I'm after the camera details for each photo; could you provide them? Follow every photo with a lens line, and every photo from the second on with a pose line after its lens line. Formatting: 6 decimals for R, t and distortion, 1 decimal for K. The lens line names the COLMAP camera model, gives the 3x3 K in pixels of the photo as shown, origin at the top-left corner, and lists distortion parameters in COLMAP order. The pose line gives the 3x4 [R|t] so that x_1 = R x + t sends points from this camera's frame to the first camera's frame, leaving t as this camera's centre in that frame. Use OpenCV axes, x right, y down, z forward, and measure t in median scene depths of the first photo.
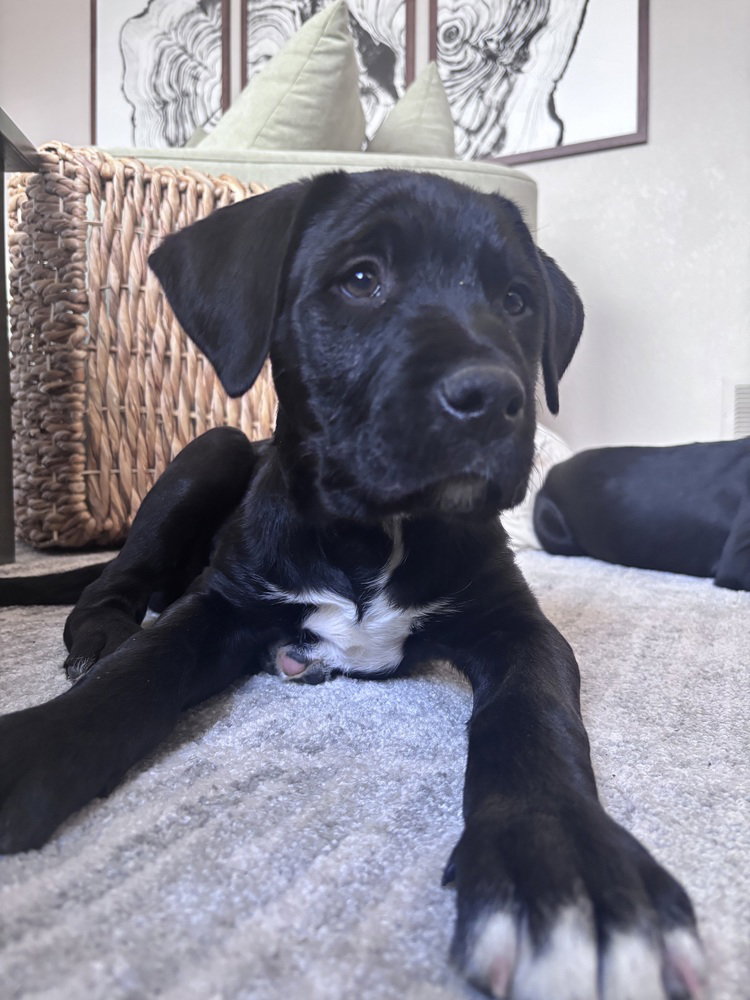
lens RADIAL K [[768.1, 0, 381.5], [0, 768.1, 500.6], [0, 0, 1]] dist [-0.009746, -0.008380]
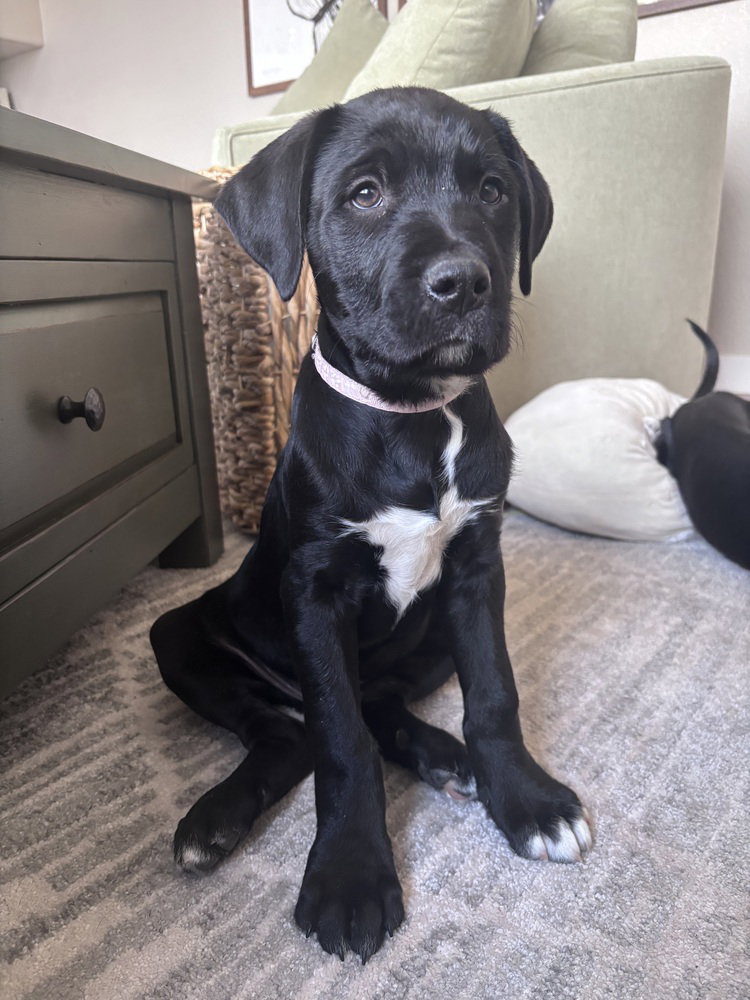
lens RADIAL K [[768.1, 0, 371.2], [0, 768.1, 496.7], [0, 0, 1]] dist [-0.009746, -0.008380]
pose [[0.977133, 0.034337, -0.209840, -0.003247], [0.018938, 0.968900, 0.246727, -0.298907], [0.211786, -0.245059, 0.946093, -0.074737]]
